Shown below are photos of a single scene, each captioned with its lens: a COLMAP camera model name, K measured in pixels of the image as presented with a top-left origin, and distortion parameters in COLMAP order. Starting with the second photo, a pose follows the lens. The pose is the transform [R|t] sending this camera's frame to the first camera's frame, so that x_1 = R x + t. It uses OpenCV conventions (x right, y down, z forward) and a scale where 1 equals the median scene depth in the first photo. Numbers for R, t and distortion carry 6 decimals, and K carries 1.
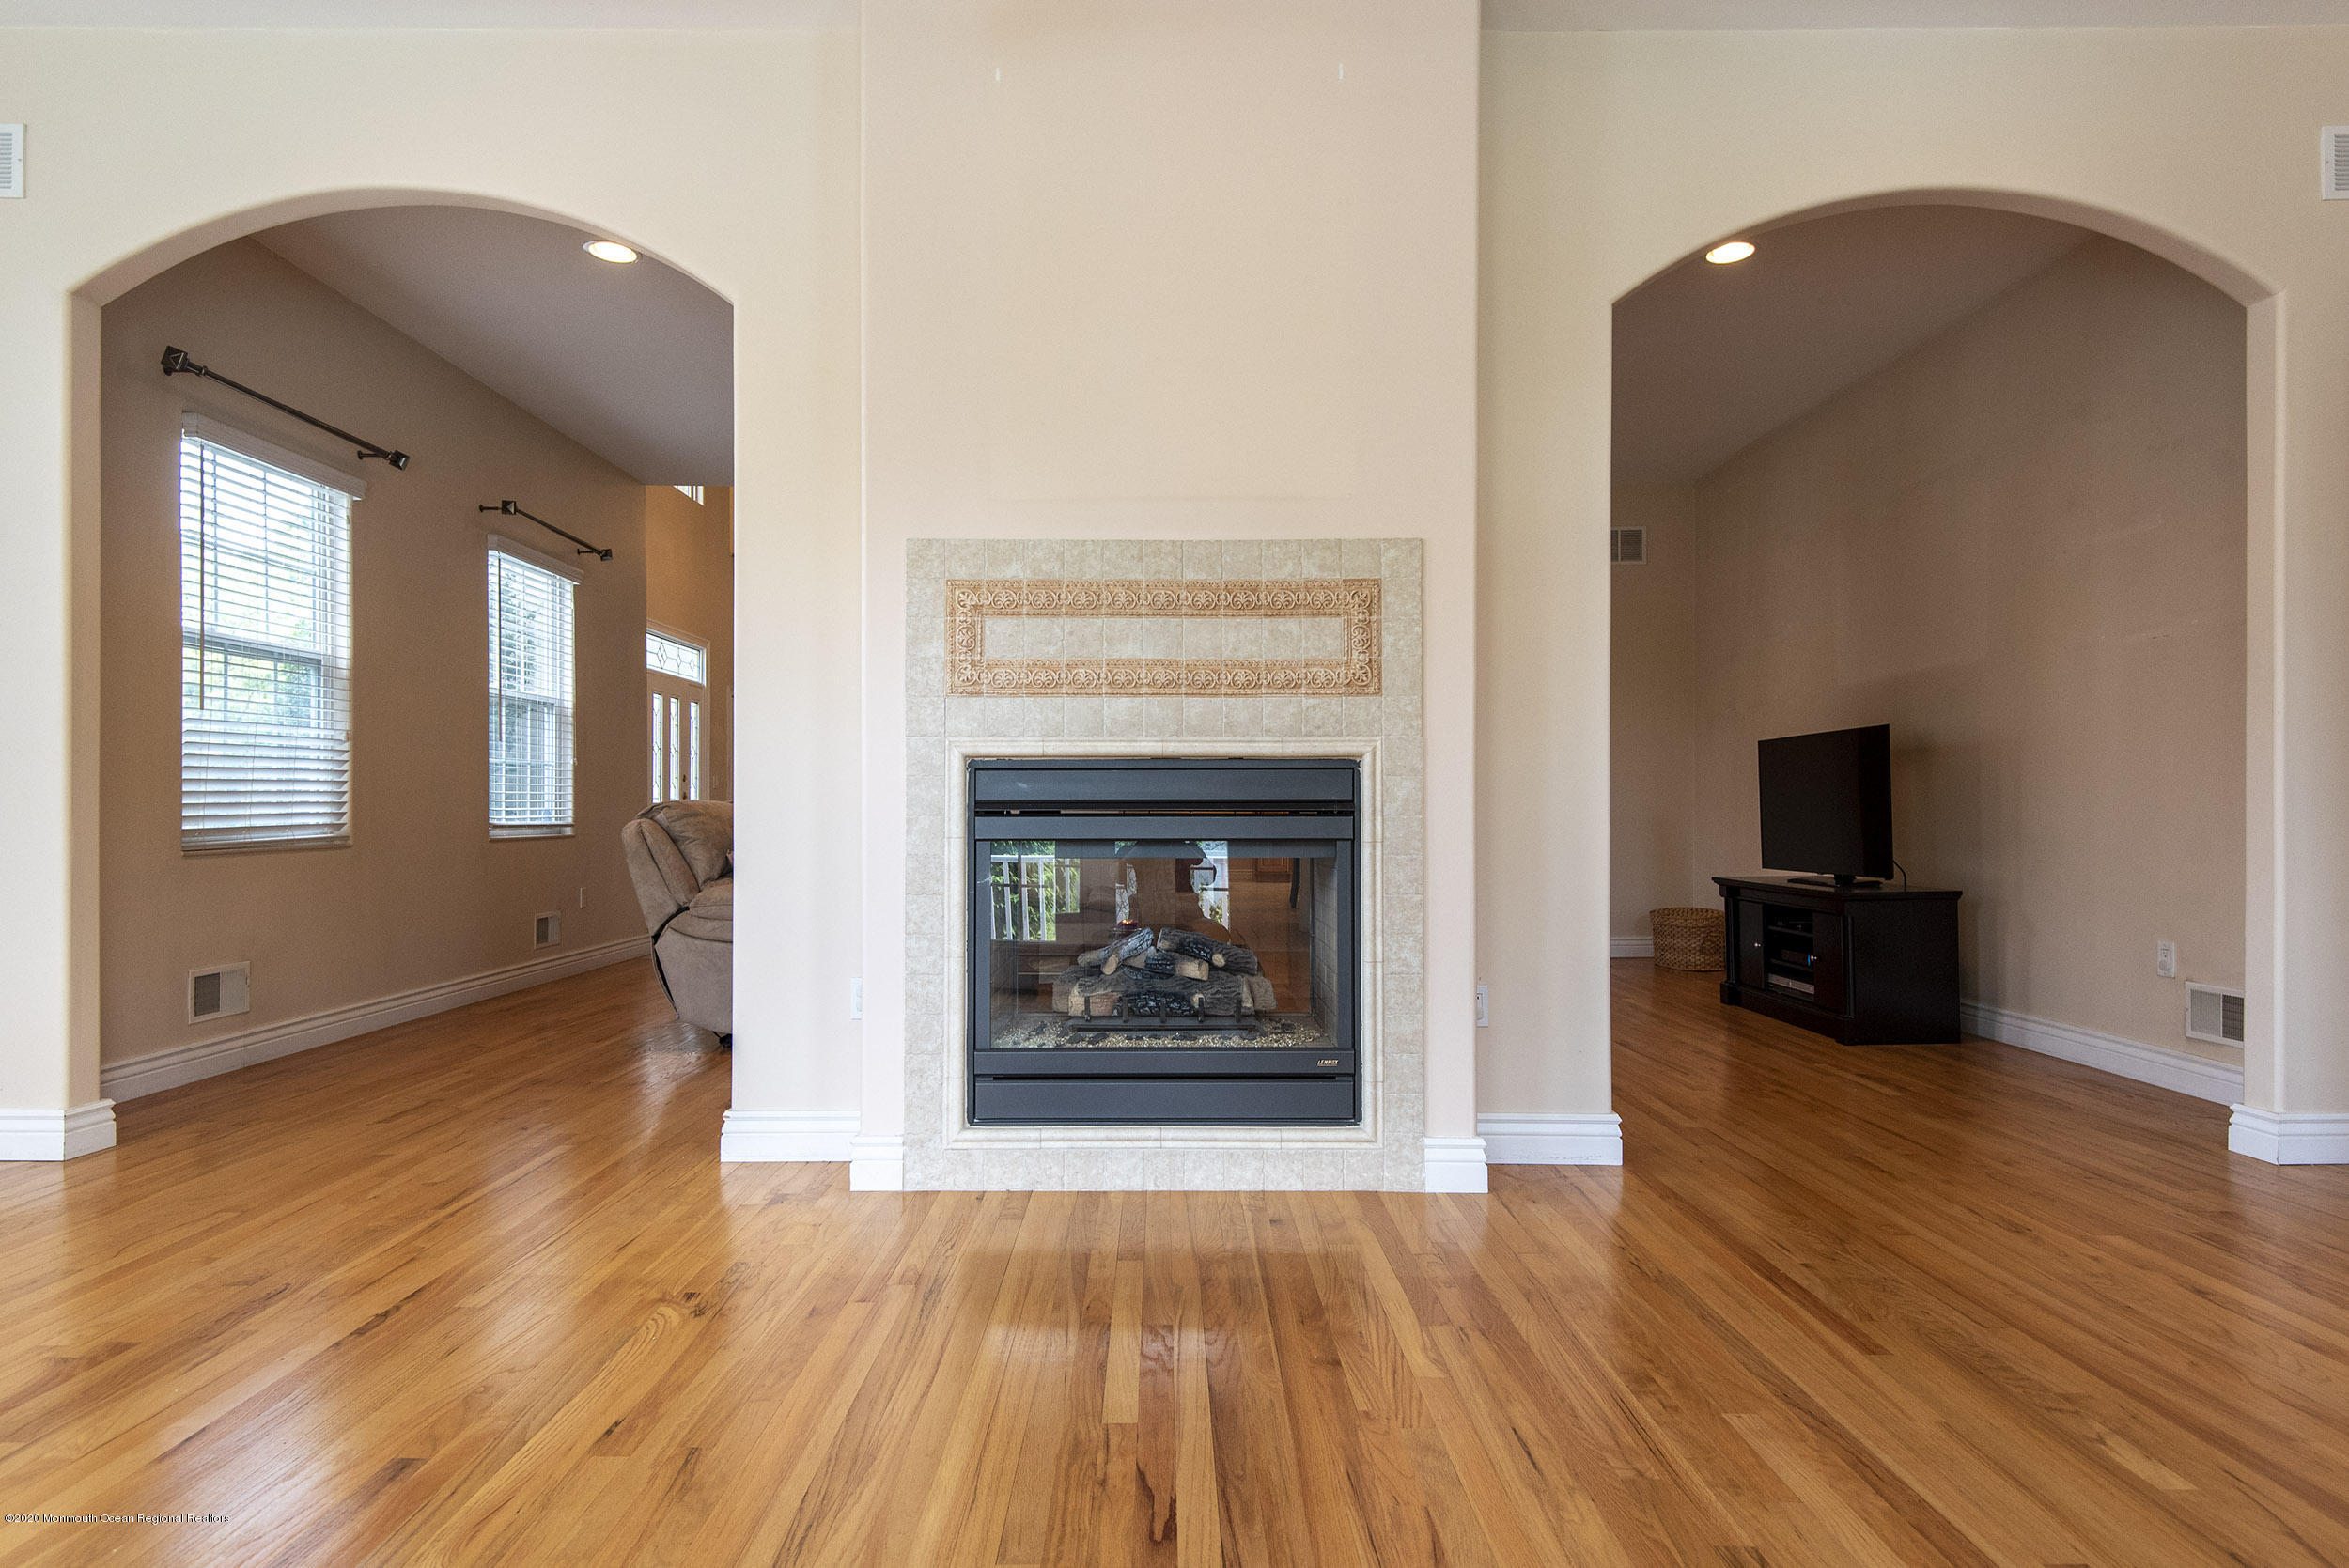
lens RADIAL K [[1275.0, 0, 1187.4], [0, 1275.0, 787.9], [0, 0, 1]] dist [0.011294, -0.000563]
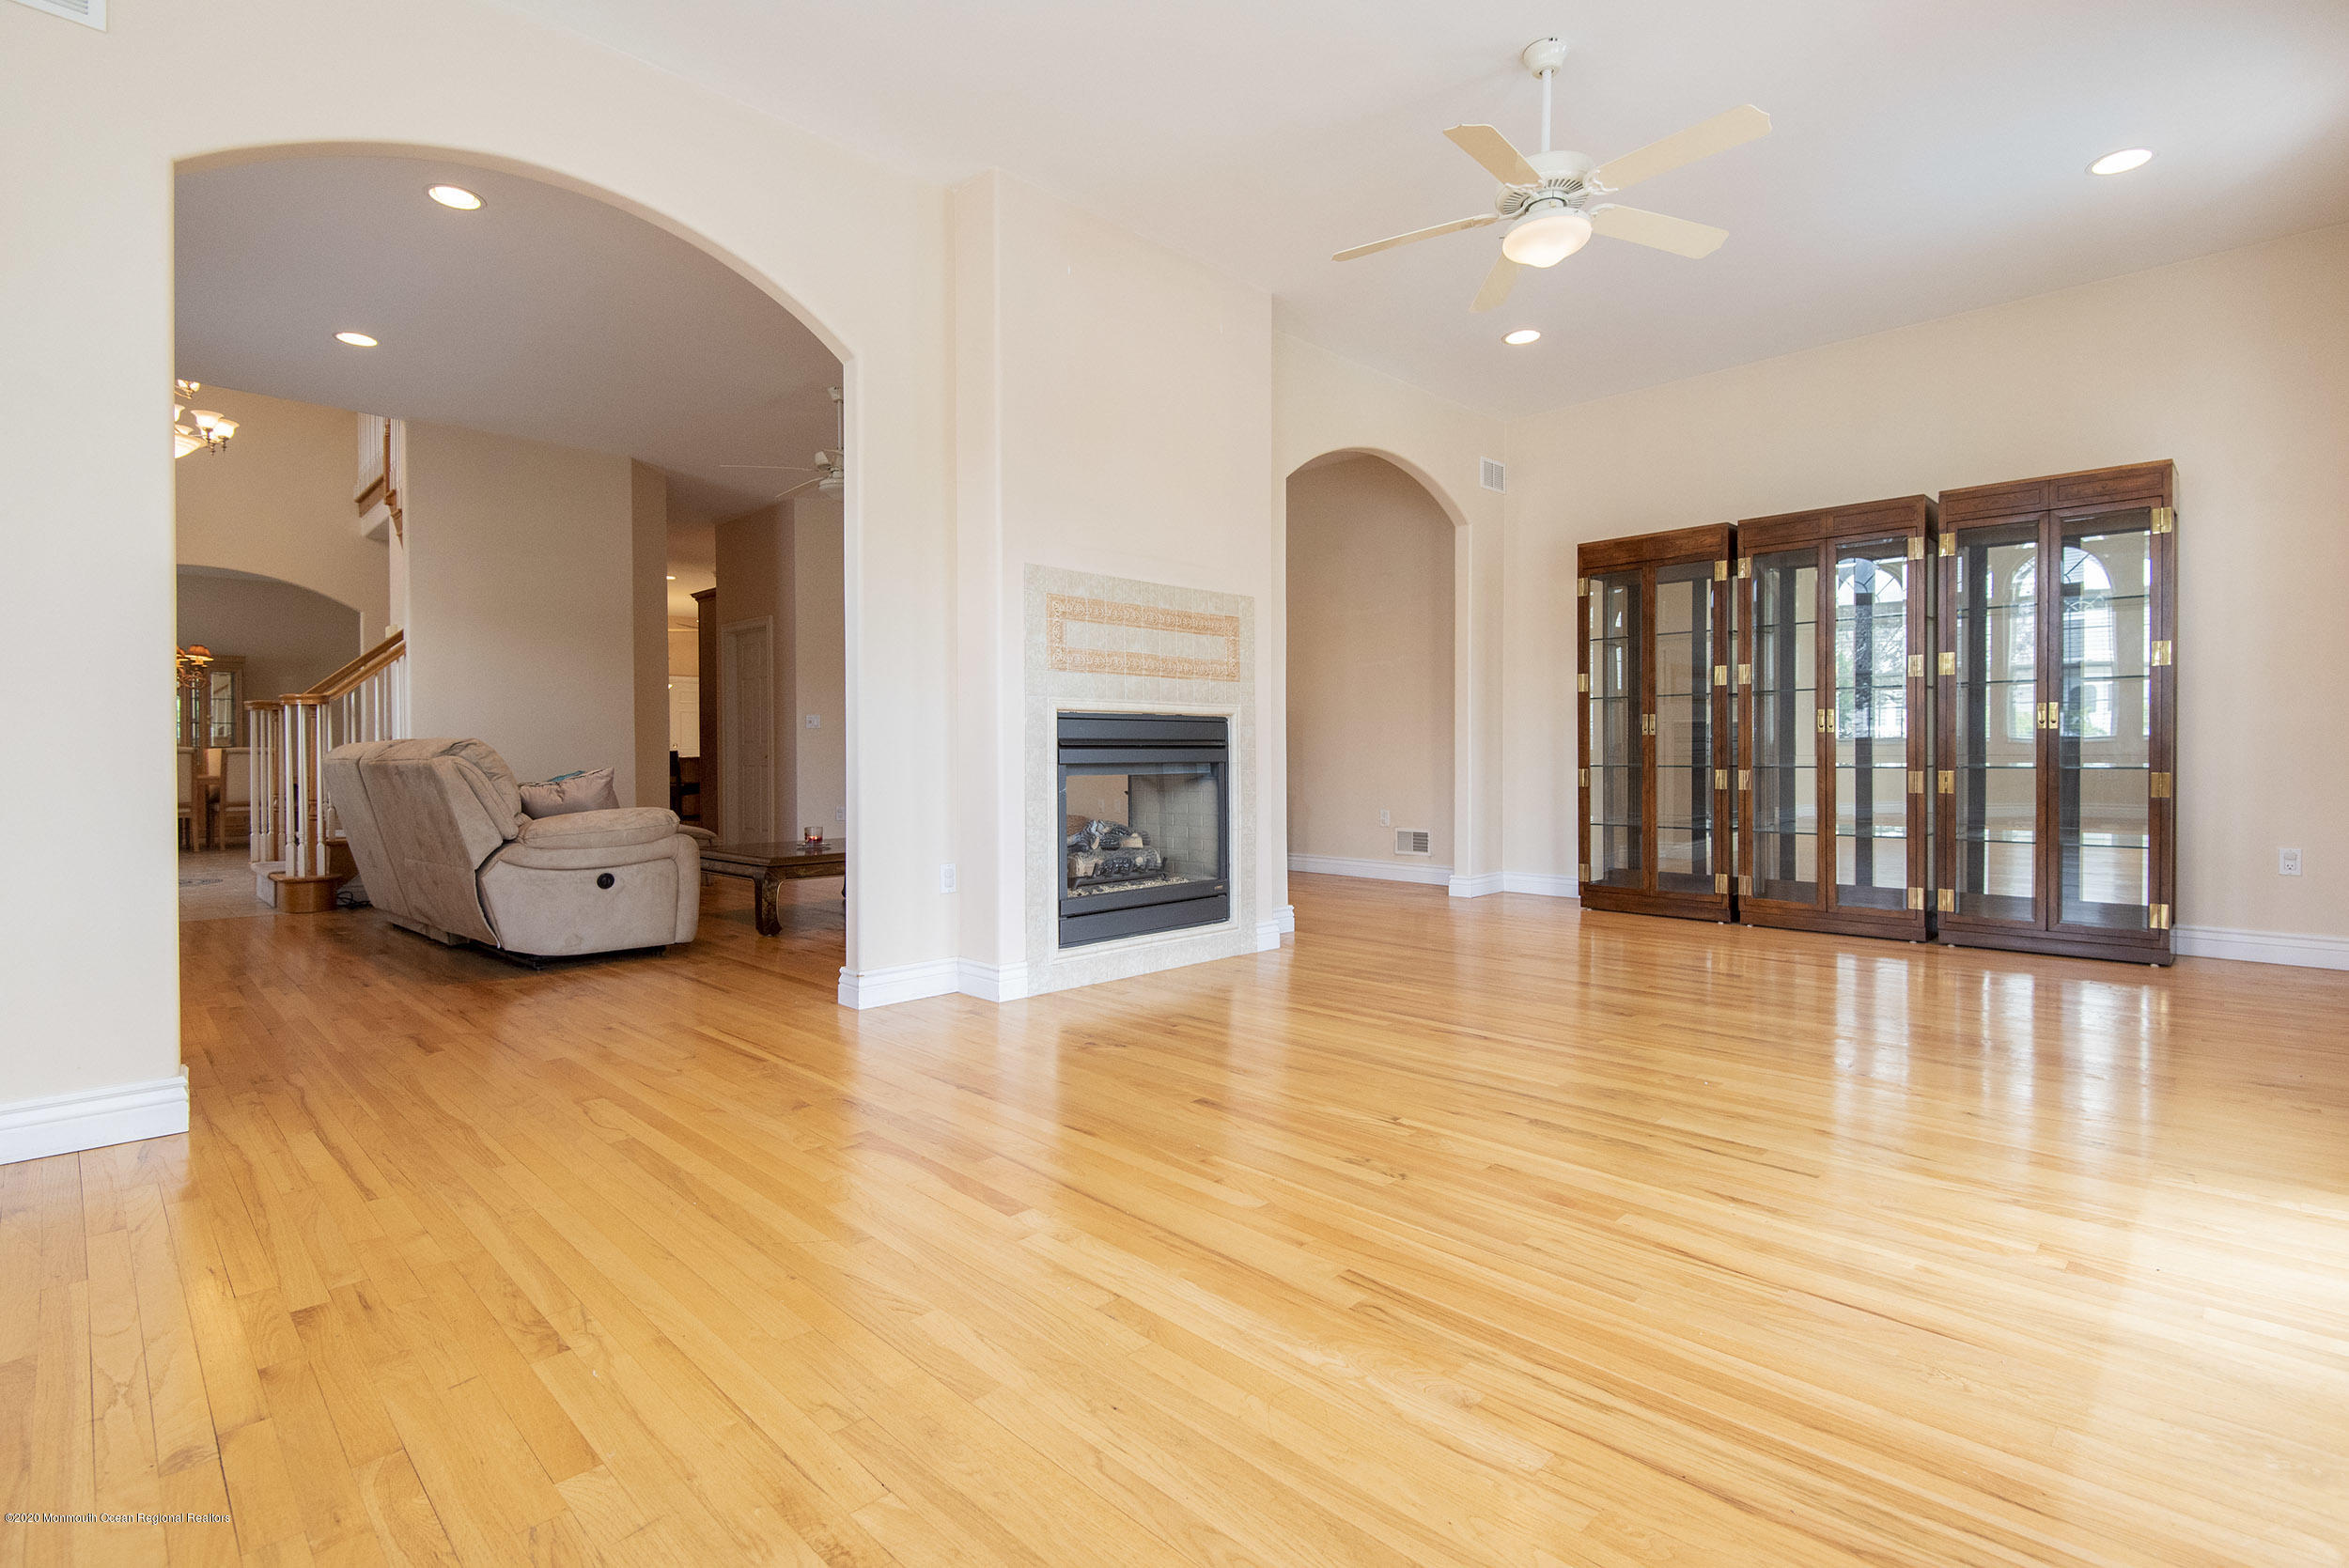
lens RADIAL K [[1079.9, 0, 1198.3], [0, 1079.9, 751.3], [0, 0, 1]] dist [0.001369, -0.000146]
pose [[0.702841, -0.001213, 0.711346, -0.977011], [-0.008750, 0.999908, 0.010351, 0.010221], [-0.711293, -0.013500, 0.702766, -0.034966]]
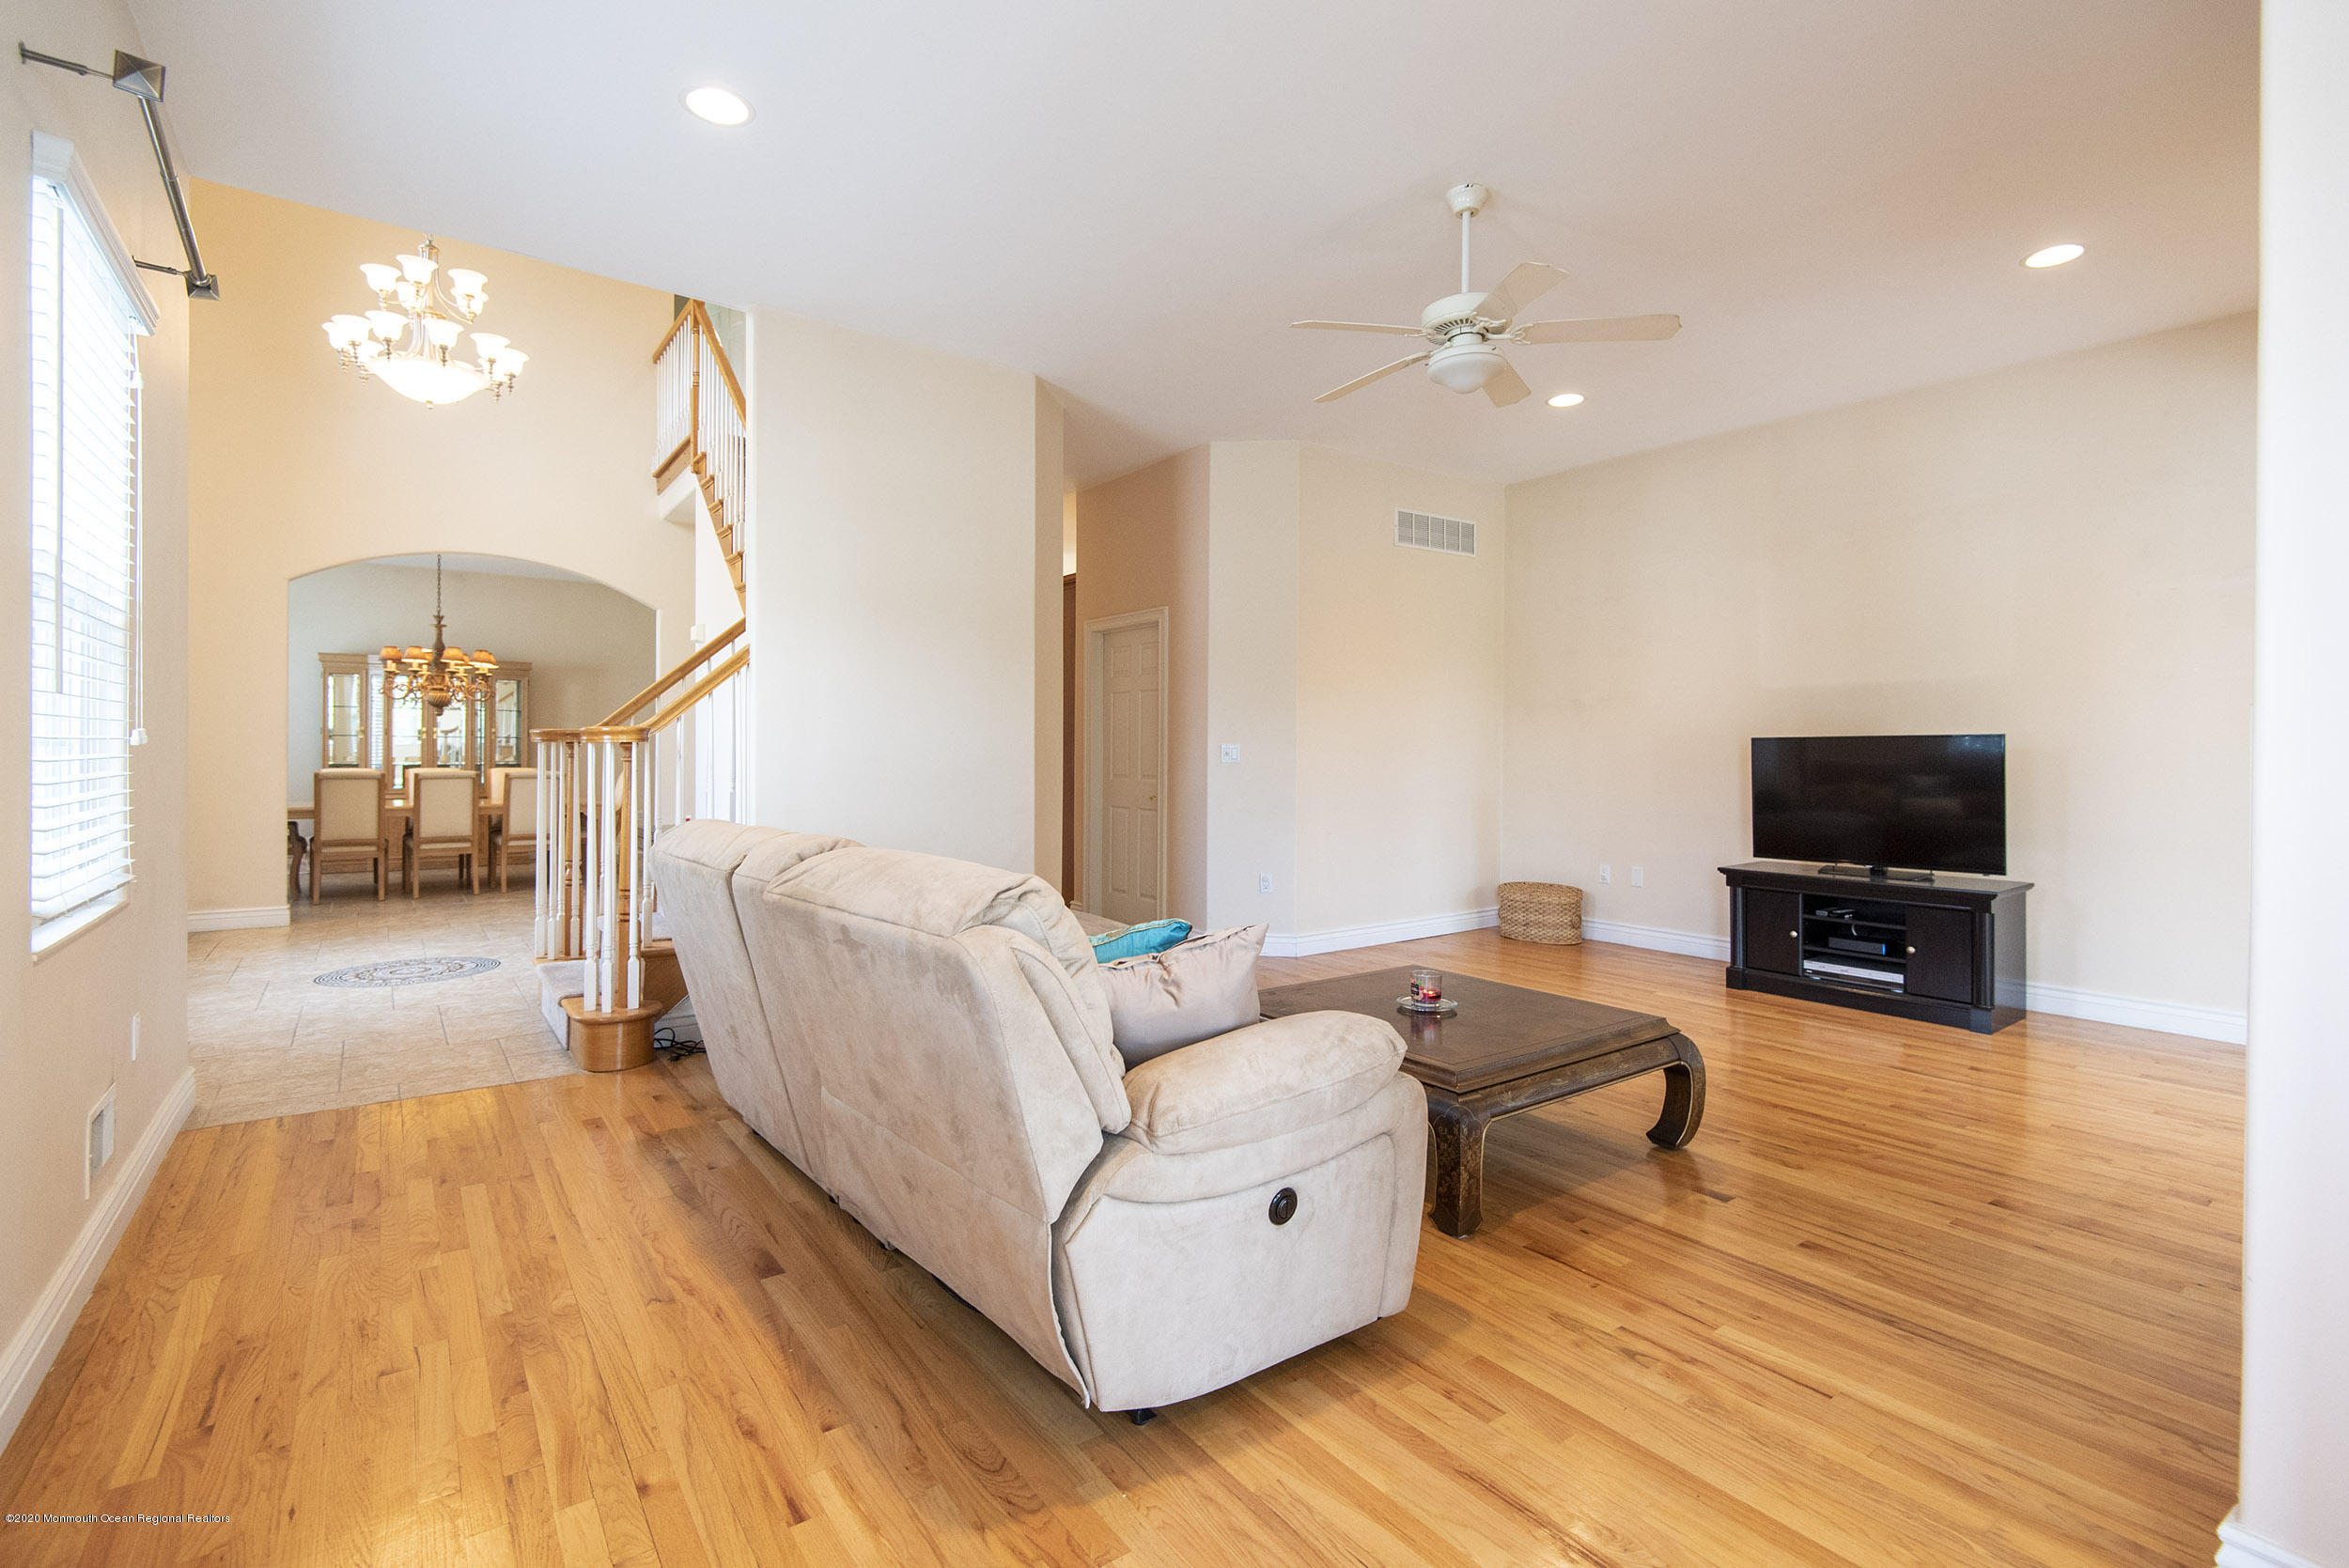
lens RADIAL K [[1077.0, 0, 1227.3], [0, 1077.0, 743.7], [0, 0, 1]] dist [0.038457, -0.024316]
pose [[0.803224, 0.011799, 0.595561, -0.901300], [-0.018204, 0.999823, 0.004743, -0.057717], [-0.595399, -0.014652, 0.803296, 1.080749]]
